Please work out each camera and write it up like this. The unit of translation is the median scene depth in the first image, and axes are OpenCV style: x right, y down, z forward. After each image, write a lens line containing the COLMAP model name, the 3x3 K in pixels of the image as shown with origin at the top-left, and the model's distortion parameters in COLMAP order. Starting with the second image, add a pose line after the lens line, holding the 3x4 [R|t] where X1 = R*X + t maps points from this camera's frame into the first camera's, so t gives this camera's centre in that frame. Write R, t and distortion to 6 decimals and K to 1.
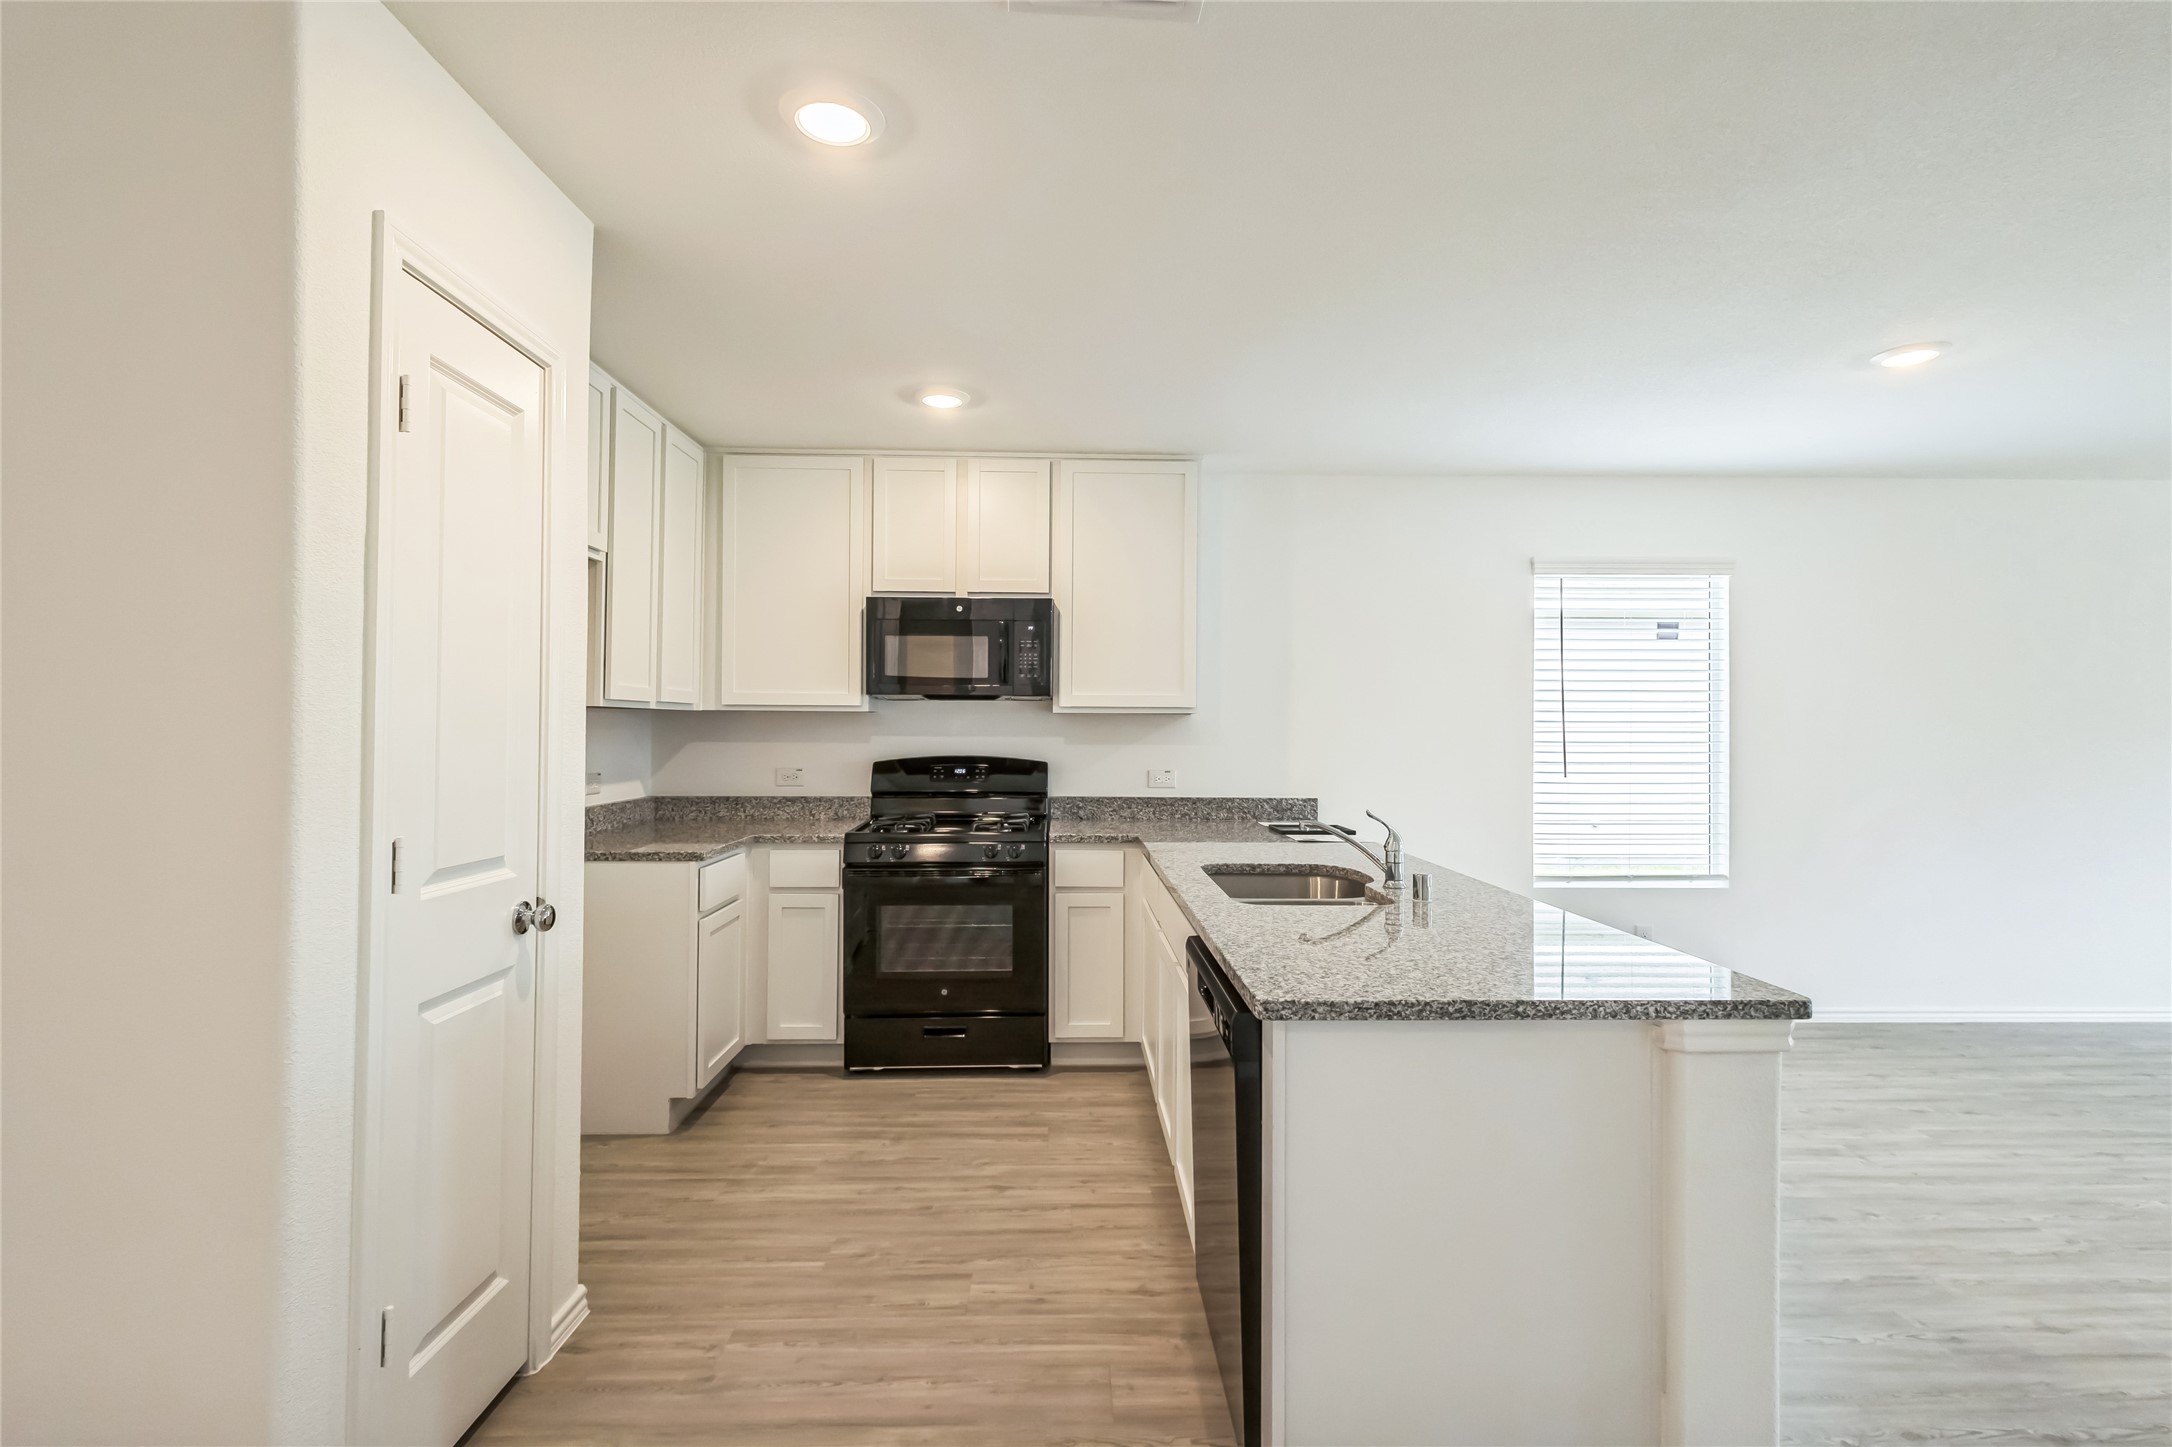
lens RADIAL K [[1017.1, 0, 1091.3], [0, 1017.1, 713.3], [0, 0, 1]] dist [0.013074, -0.006409]
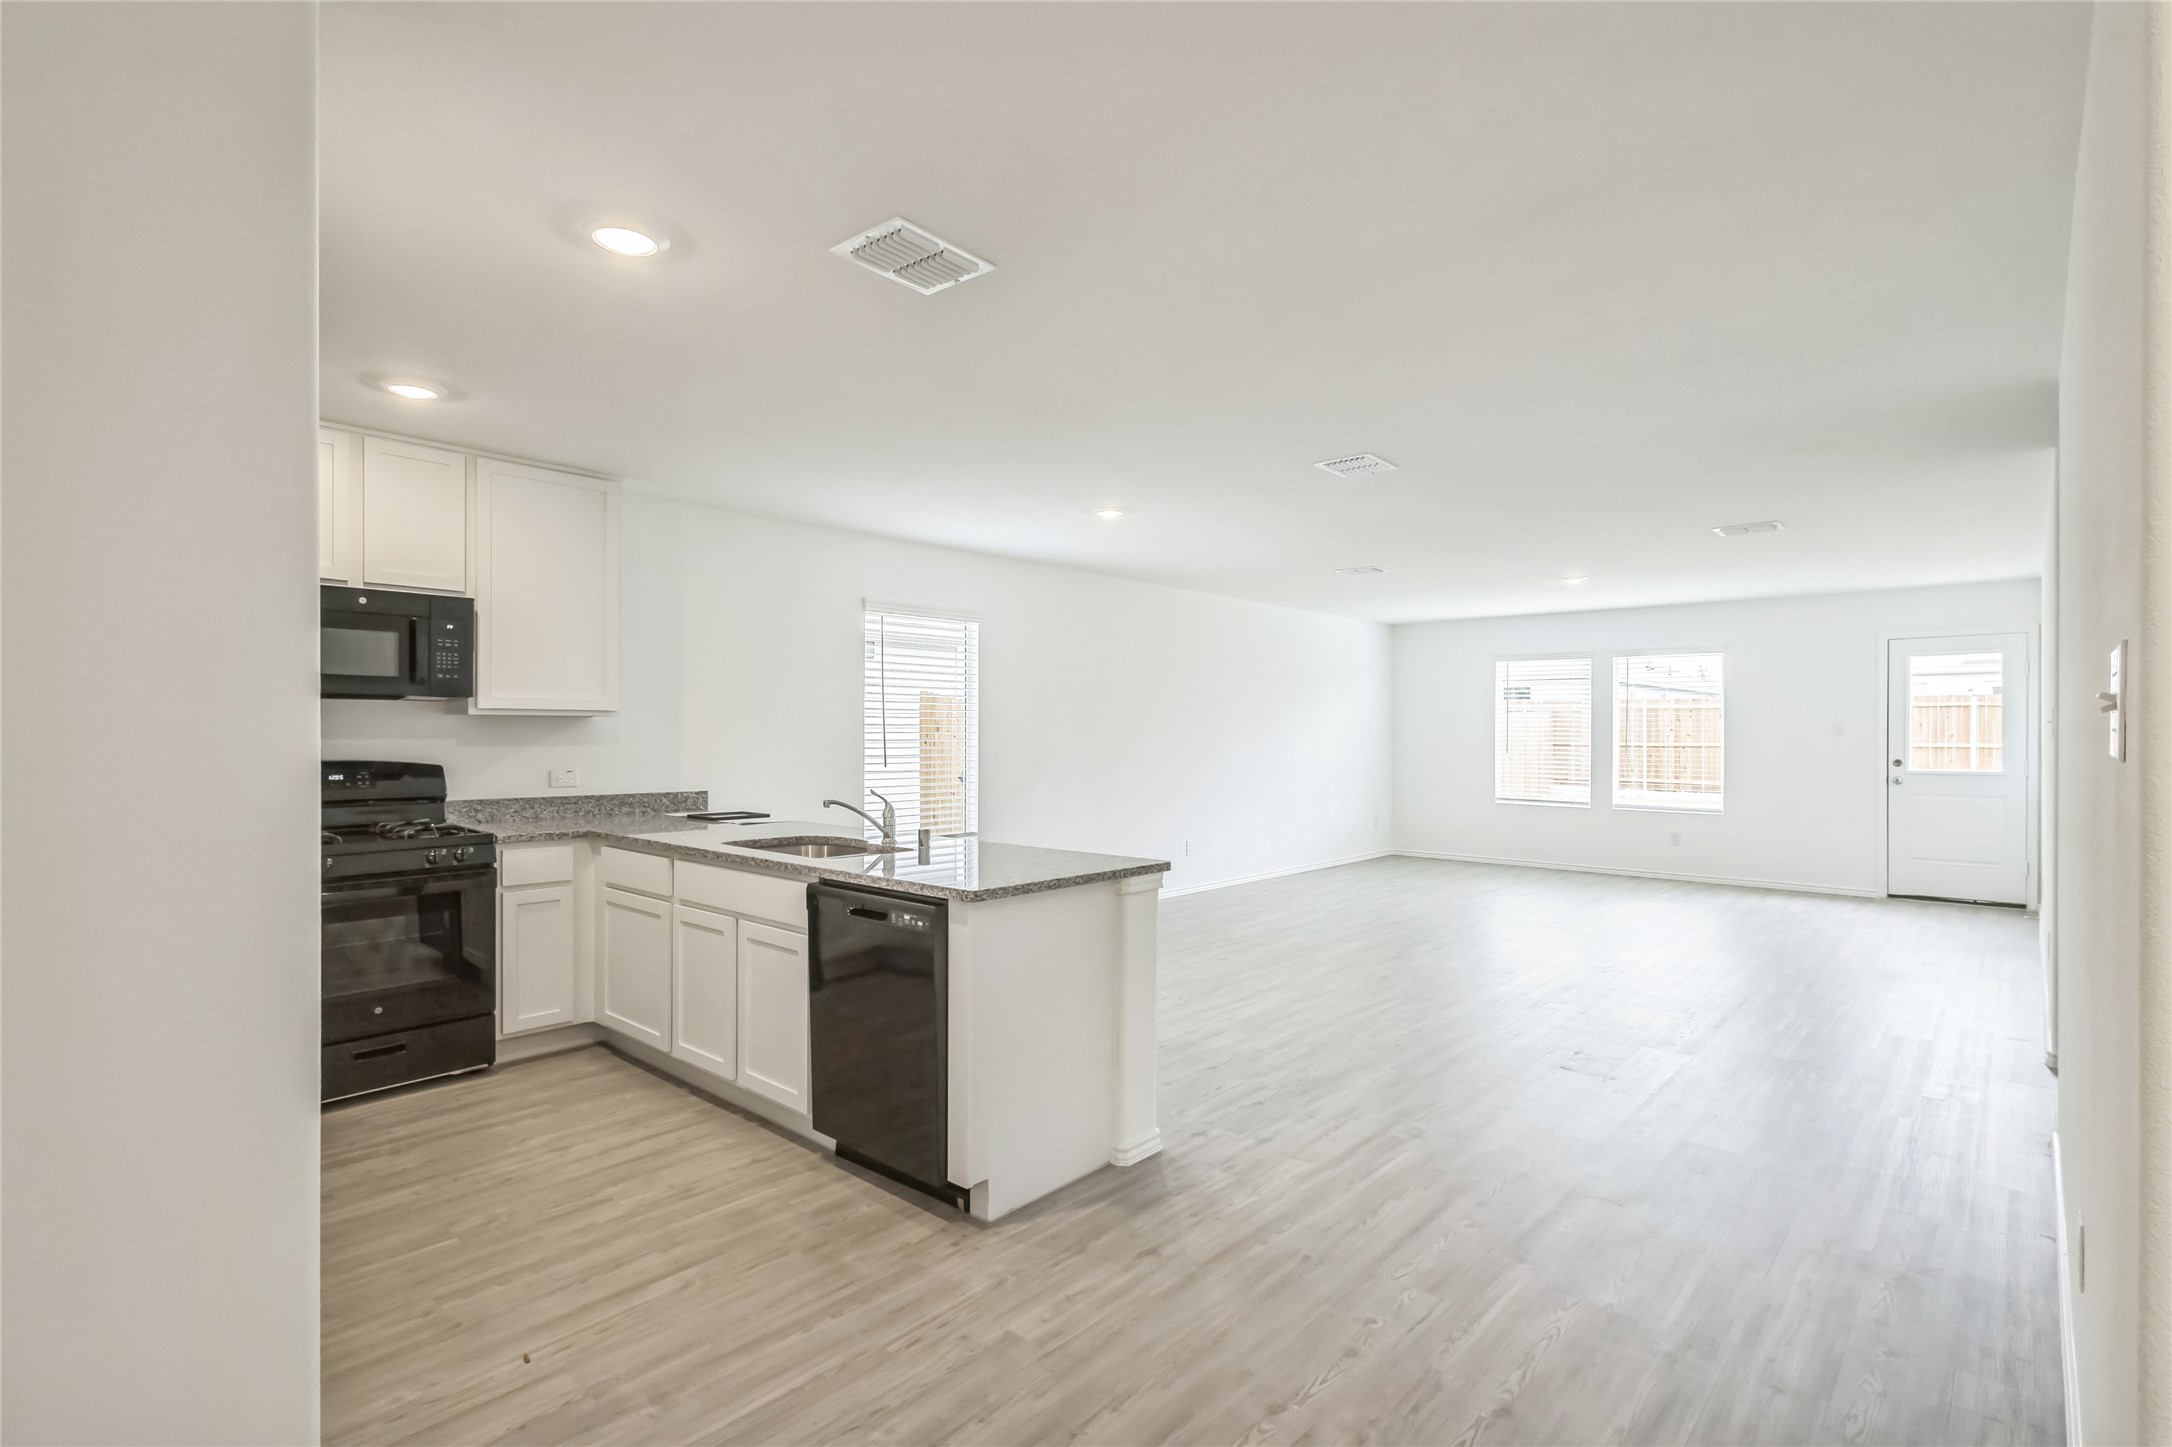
lens RADIAL K [[1017.1, 0, 1093.1], [0, 1017.1, 732.0], [0, 0, 1]] dist [0.013074, -0.006409]
pose [[0.686789, -0.002643, 0.726852, -0.370449], [-0.011125, 0.999838, 0.014147, -0.004532], [-0.726771, -0.017802, 0.686649, -0.124814]]
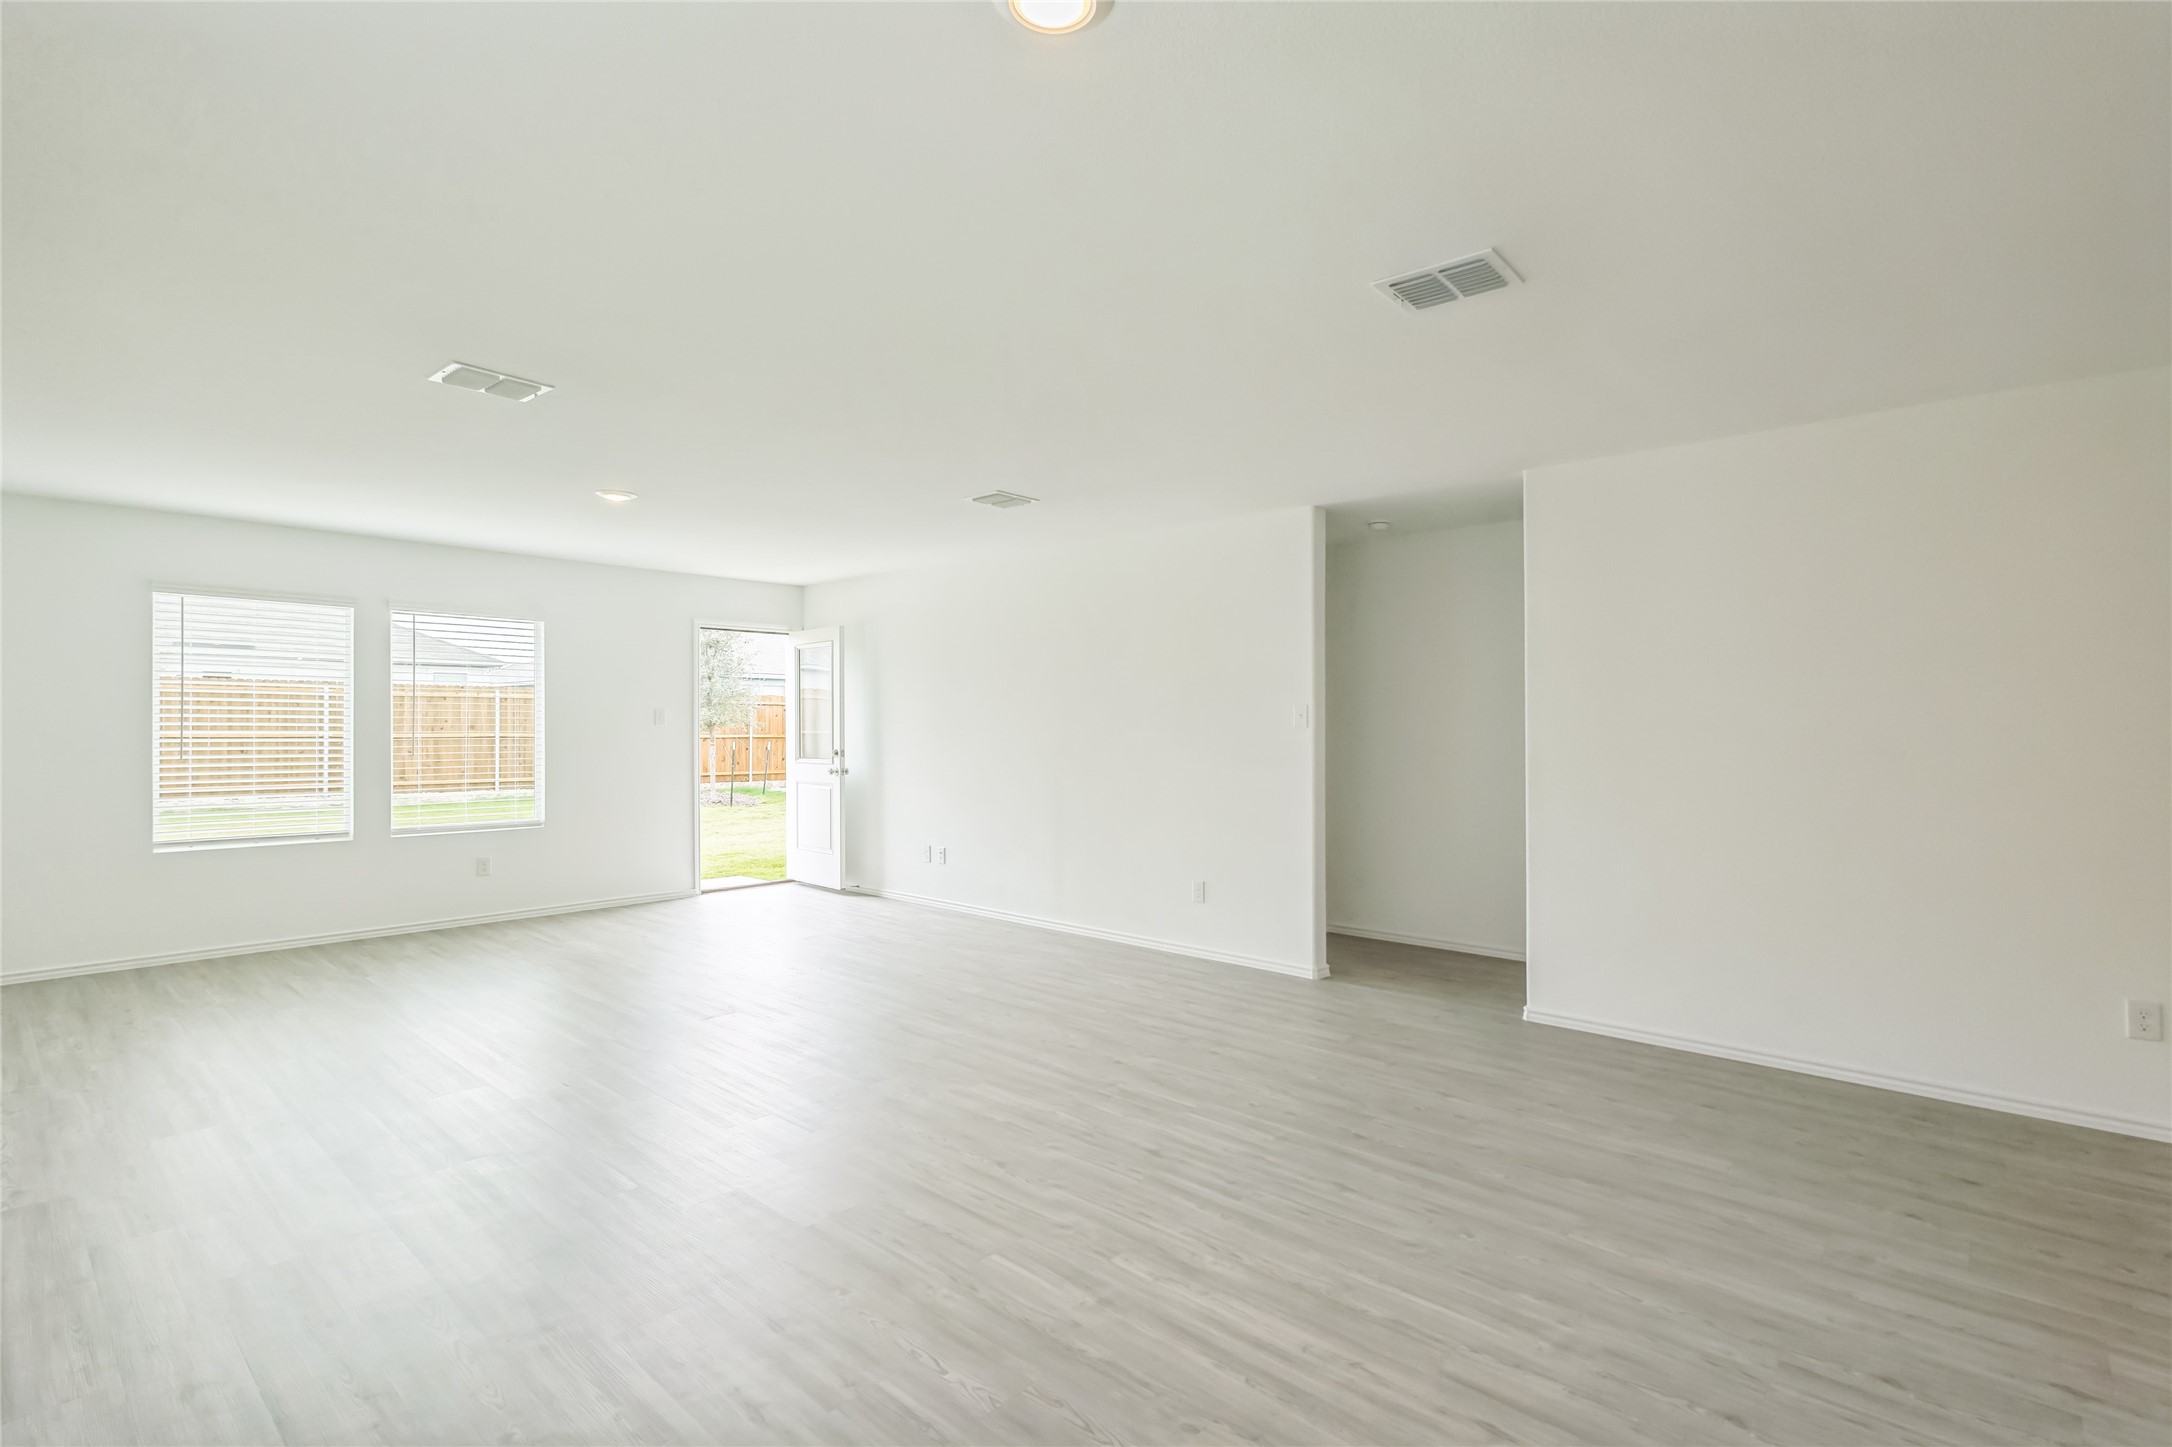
lens RADIAL K [[1017.1, 0, 1105.2], [0, 1017.1, 721.9], [0, 0, 1]] dist [0.013074, -0.006409]
pose [[-0.716272, -0.004054, 0.697809, 0.339087], [-0.014729, 0.999848, -0.009309, 0.015500], [-0.697665, -0.016946, -0.716223, 1.082958]]
